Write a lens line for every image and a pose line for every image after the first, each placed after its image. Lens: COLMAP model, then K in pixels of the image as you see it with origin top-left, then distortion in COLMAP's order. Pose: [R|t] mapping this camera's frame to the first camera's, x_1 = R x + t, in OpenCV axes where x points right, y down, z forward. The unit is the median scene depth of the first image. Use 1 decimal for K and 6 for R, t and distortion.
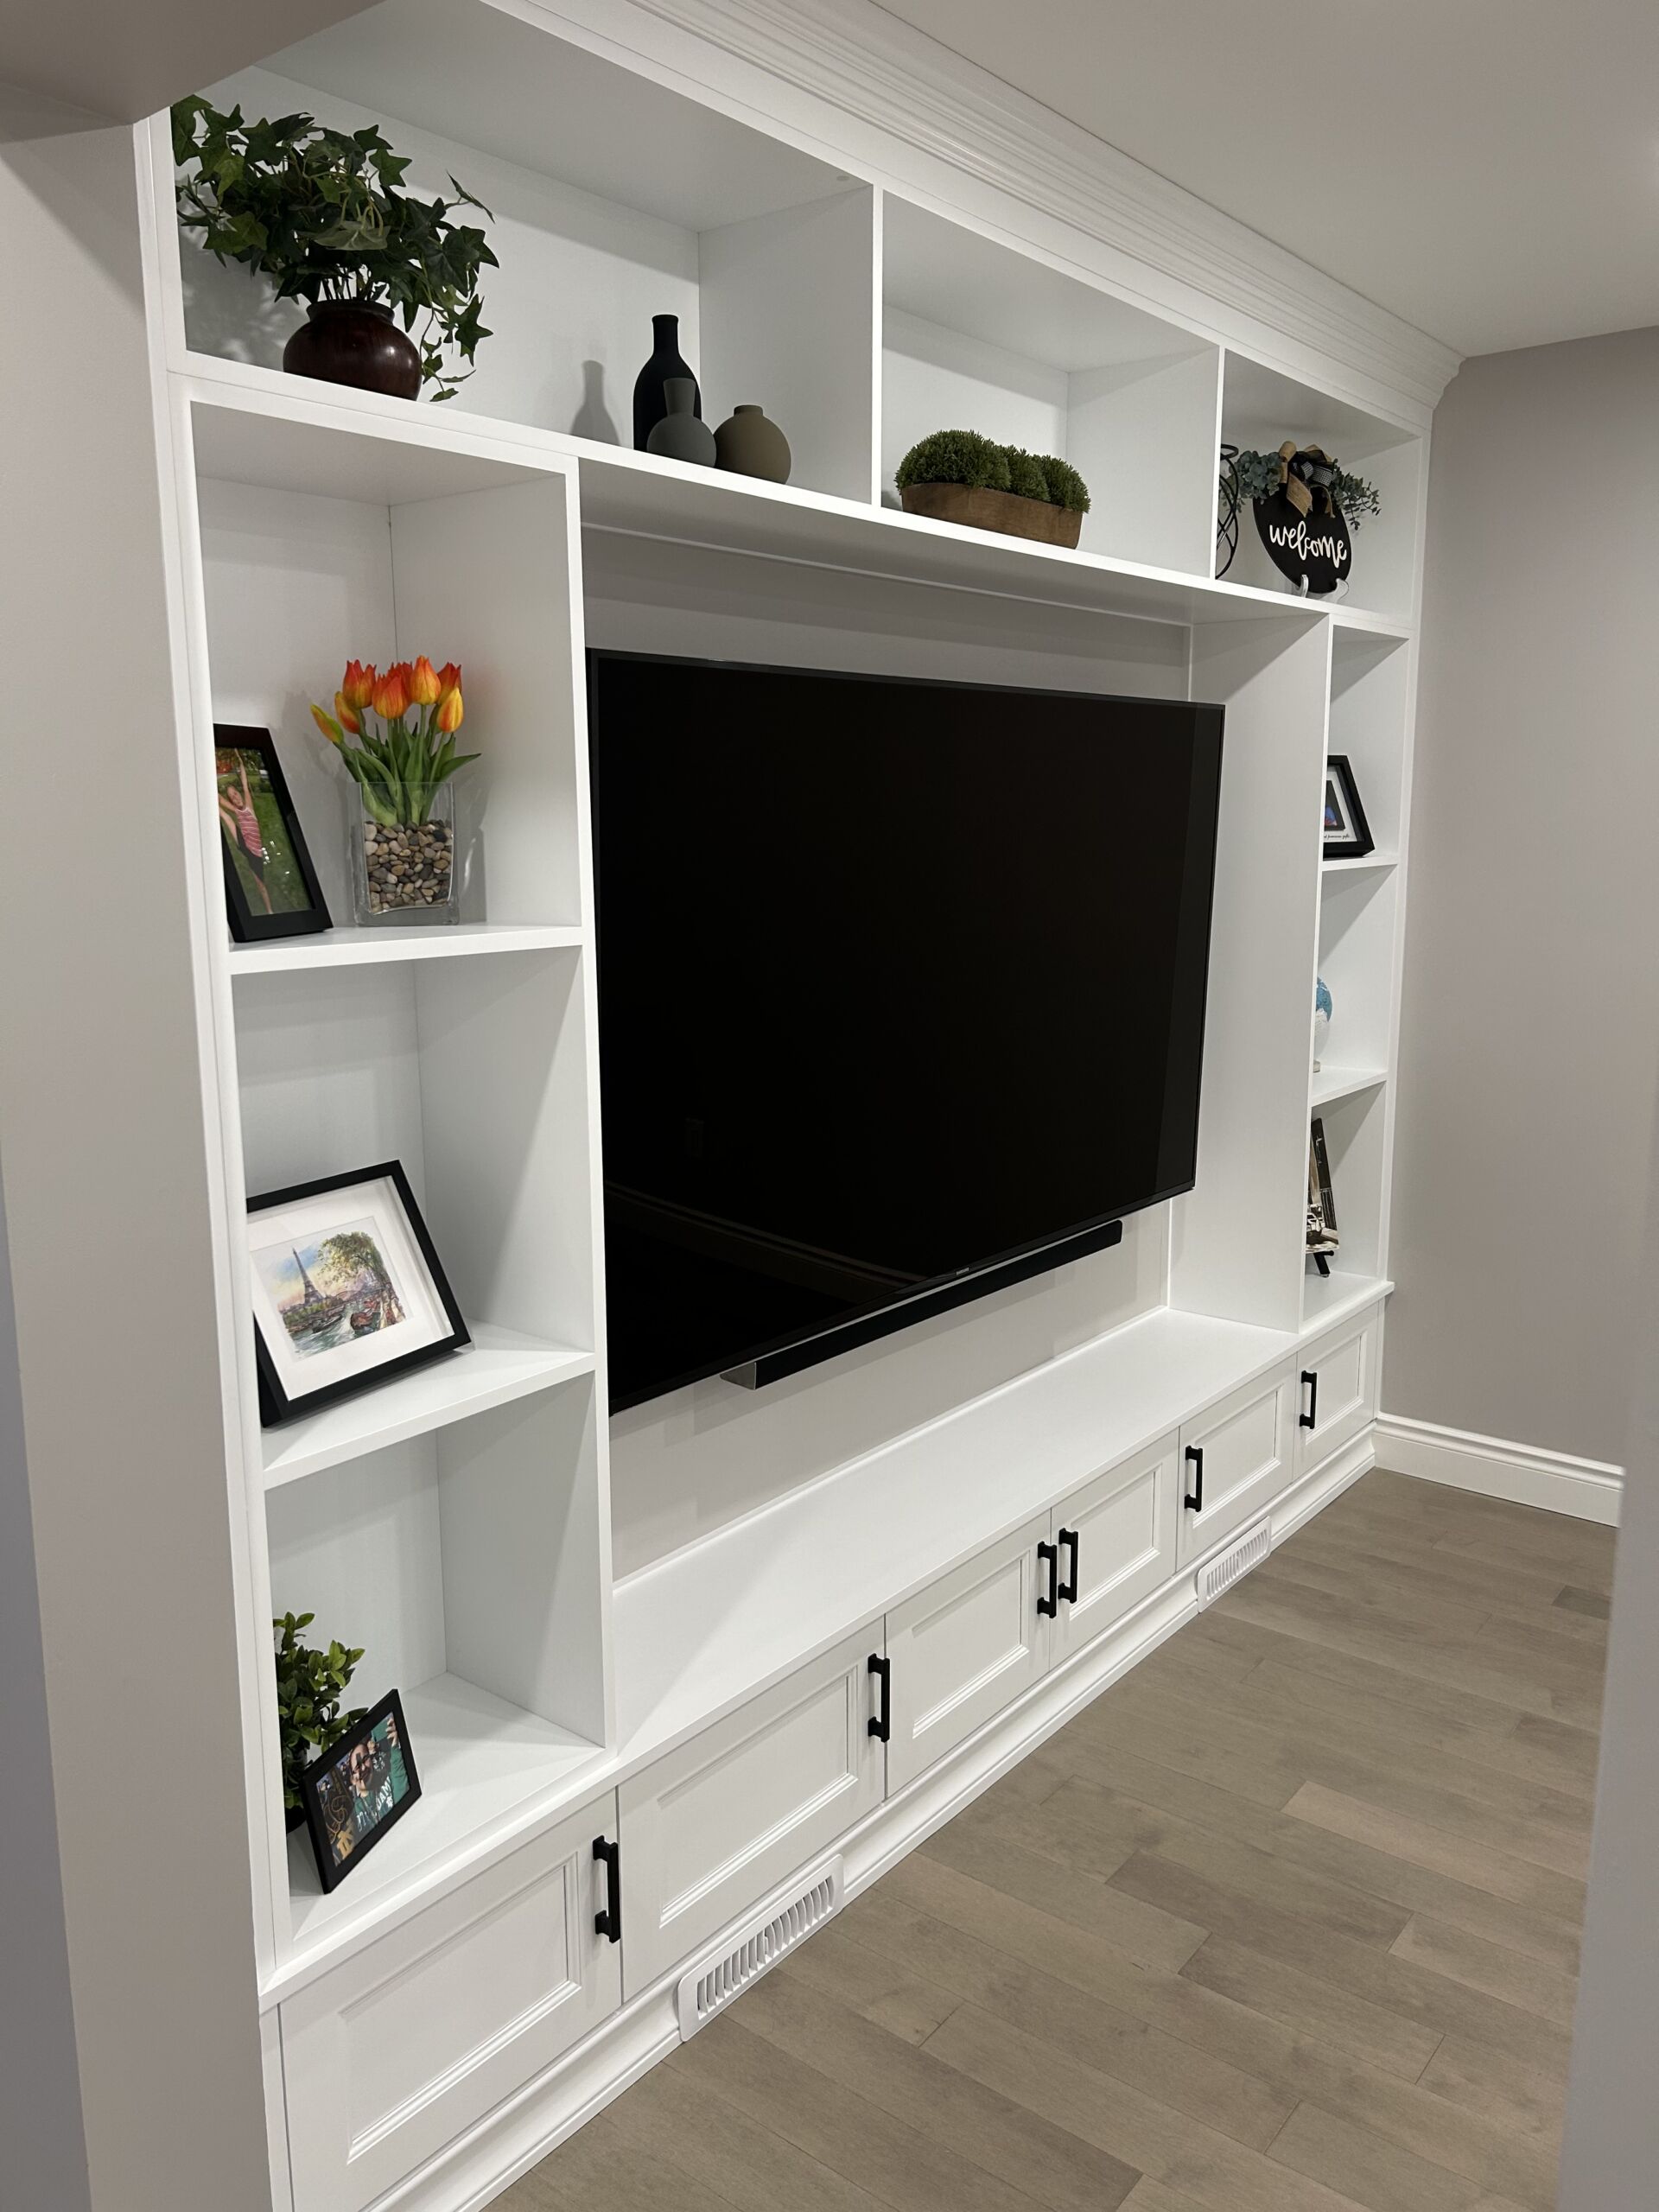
lens RADIAL K [[1660.0, 0, 810.3], [0, 1660.0, 1099.1], [0, 0, 1]] dist [0.052990, -0.063437]
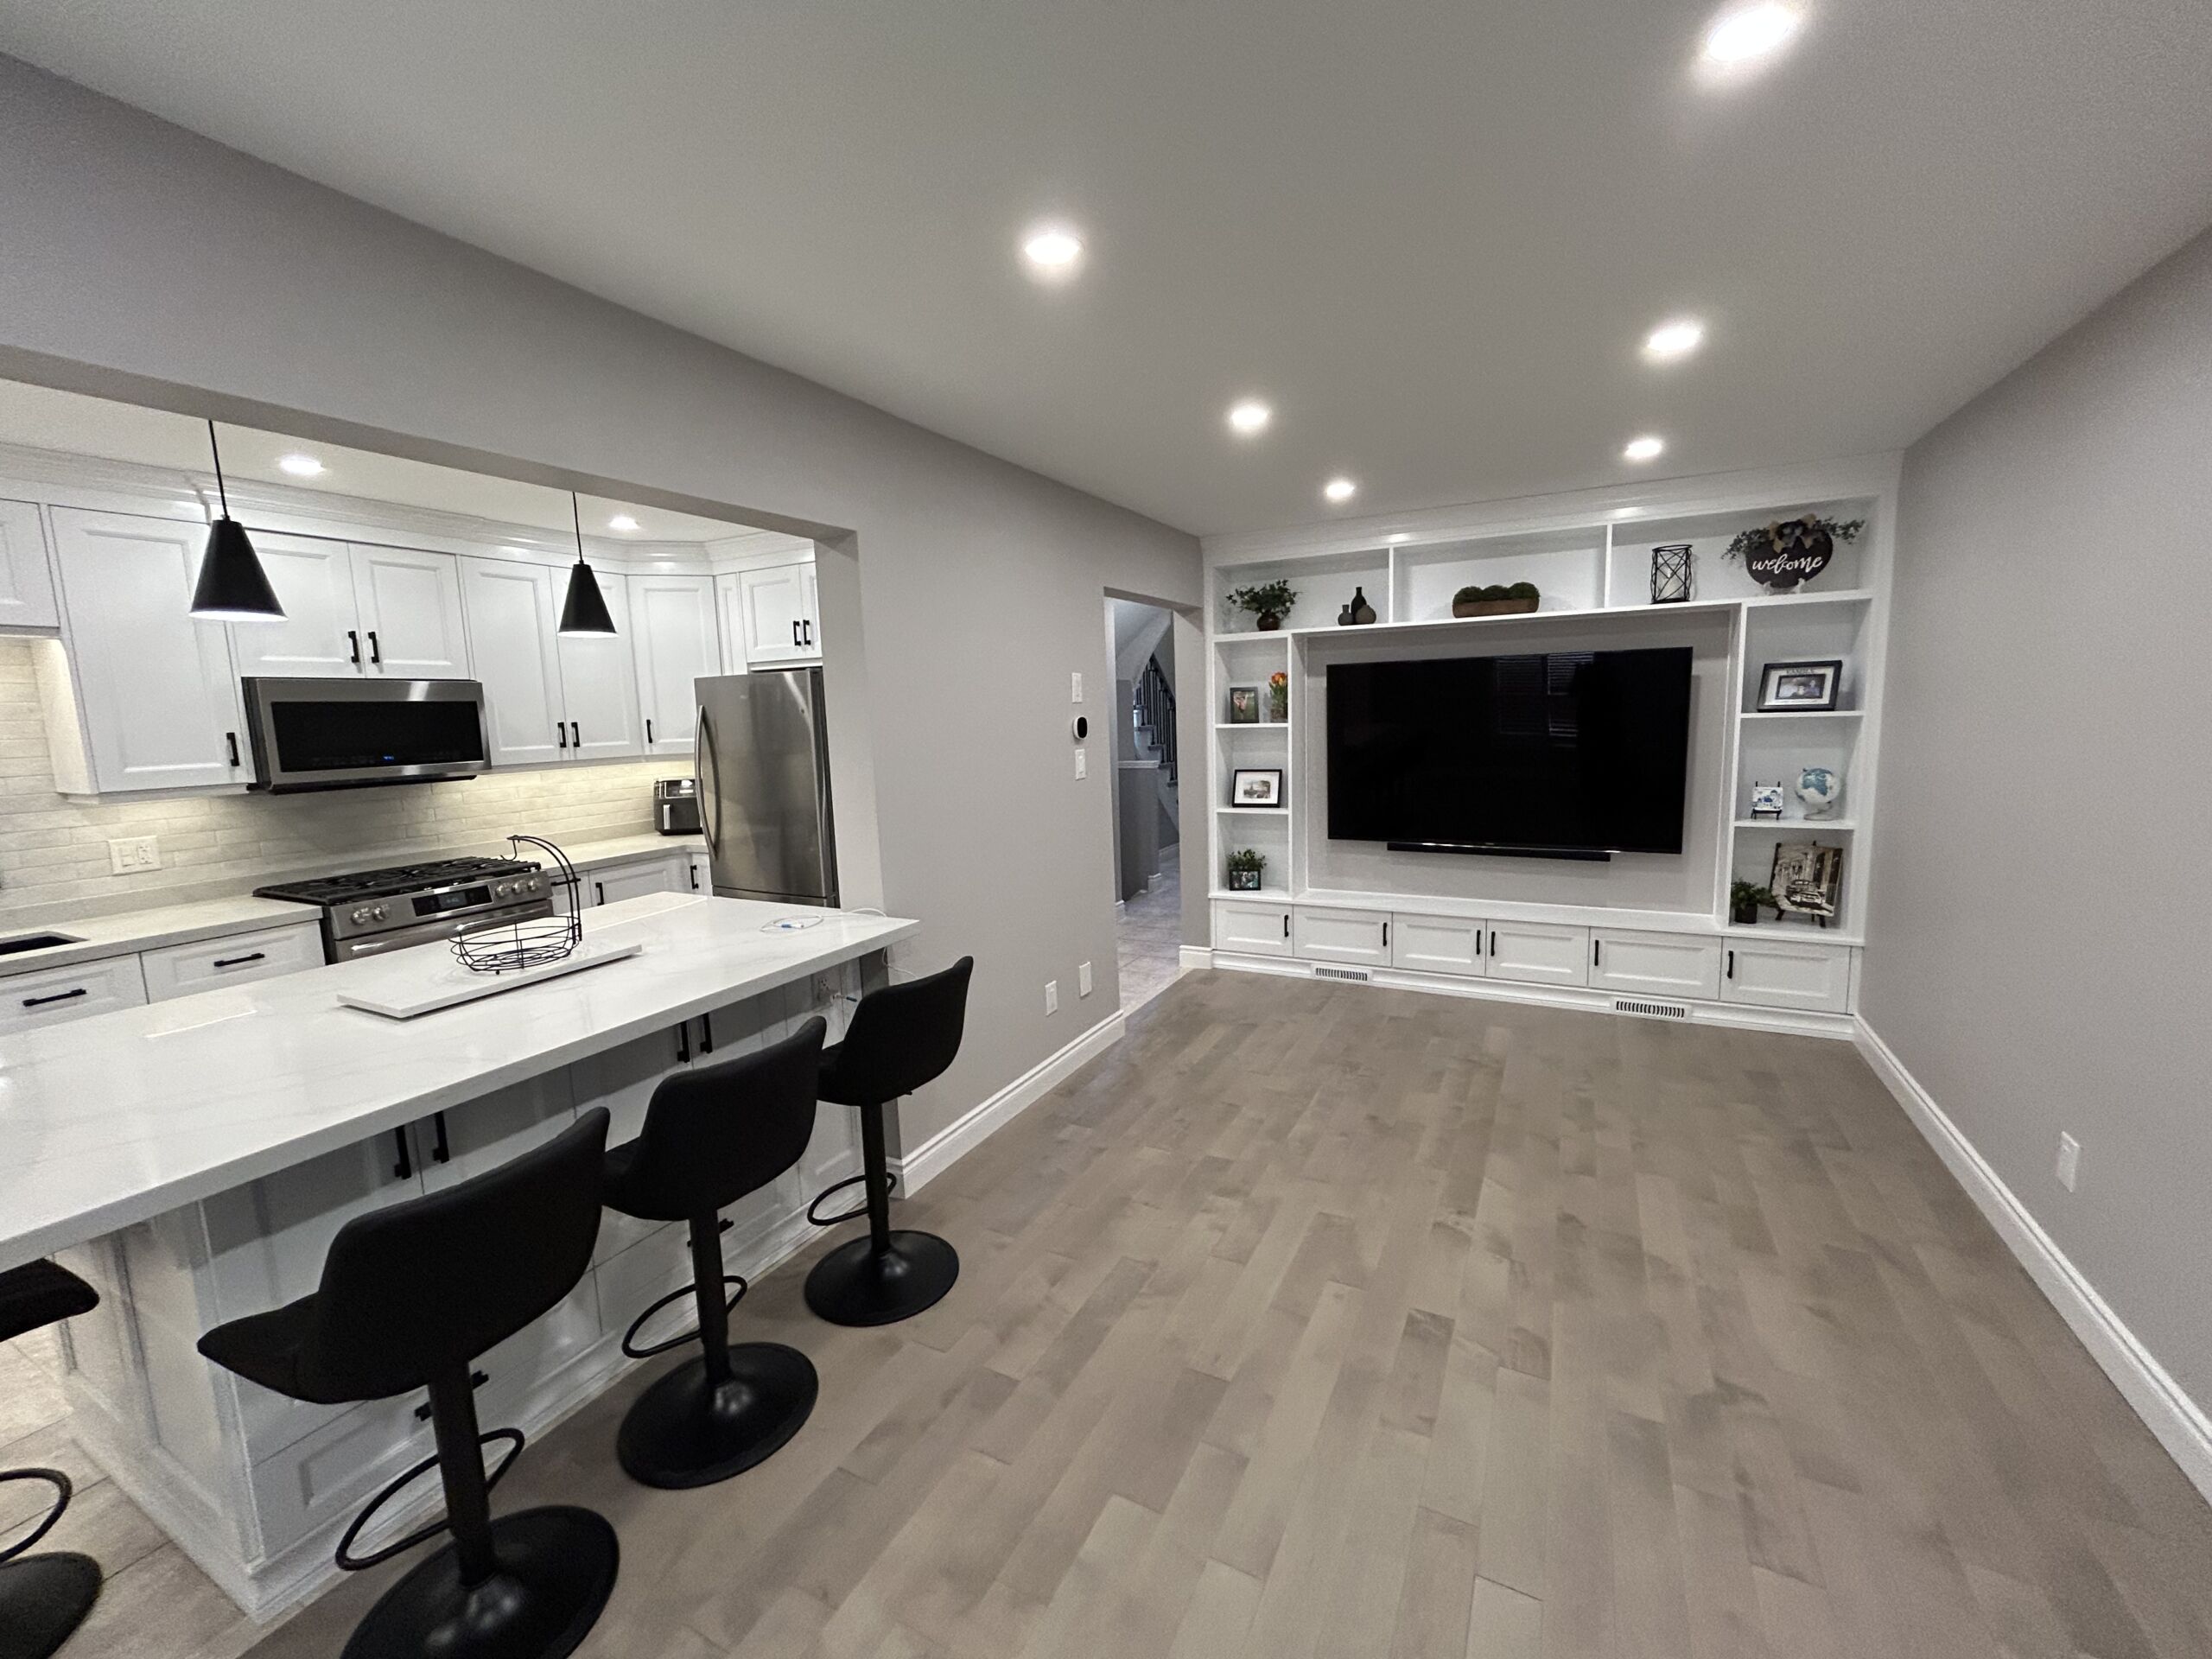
lens RADIAL K [[895.6, 0, 1109.4], [0, 895.6, 824.1], [0, 0, 1]] dist [-0.003495, 0.001702]
pose [[0.189738, 0.121144, -0.974332, 1.940770], [-0.144161, 0.985041, 0.094402, 0.015460], [0.971194, 0.122549, 0.204364, -0.040462]]
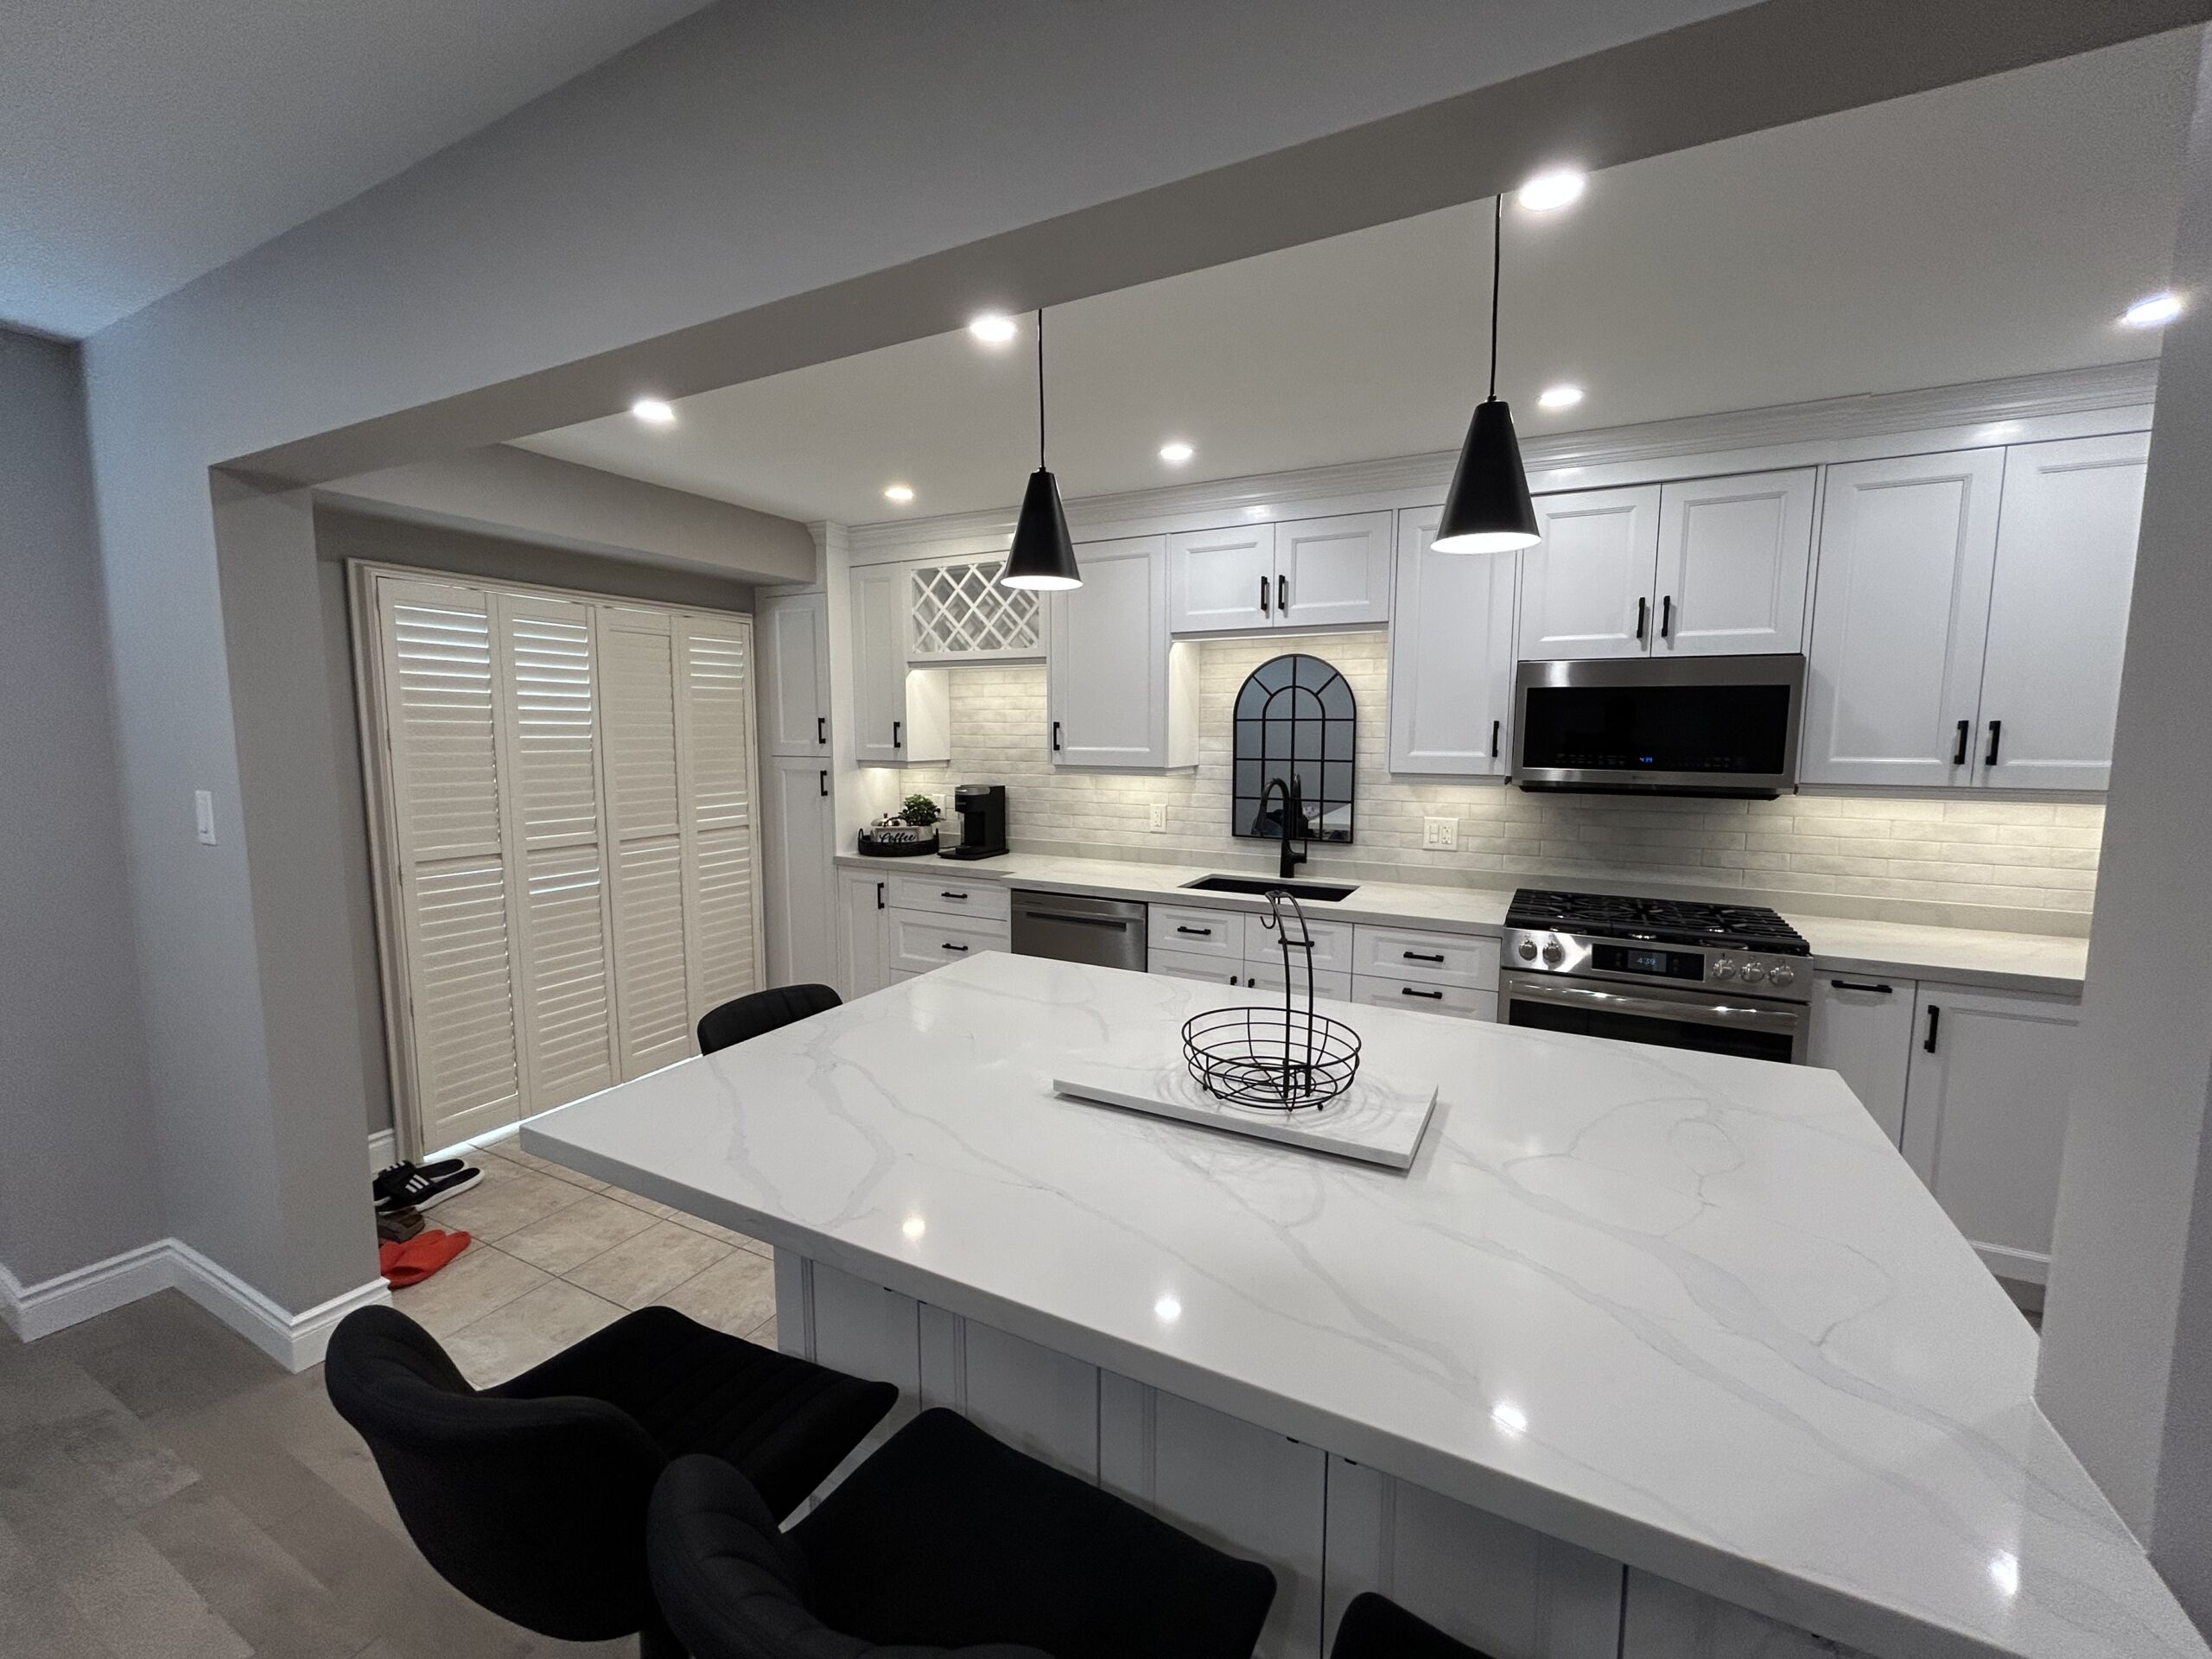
lens RADIAL K [[895.6, 0, 1106.1], [0, 895.6, 824.8], [0, 0, 1]] dist [-0.003495, 0.001702]
pose [[-0.982595, 0.015289, -0.185132, 1.089640], [-0.038024, 0.958951, 0.281011, 0.002935], [0.181829, 0.283159, -0.941679, 0.071130]]
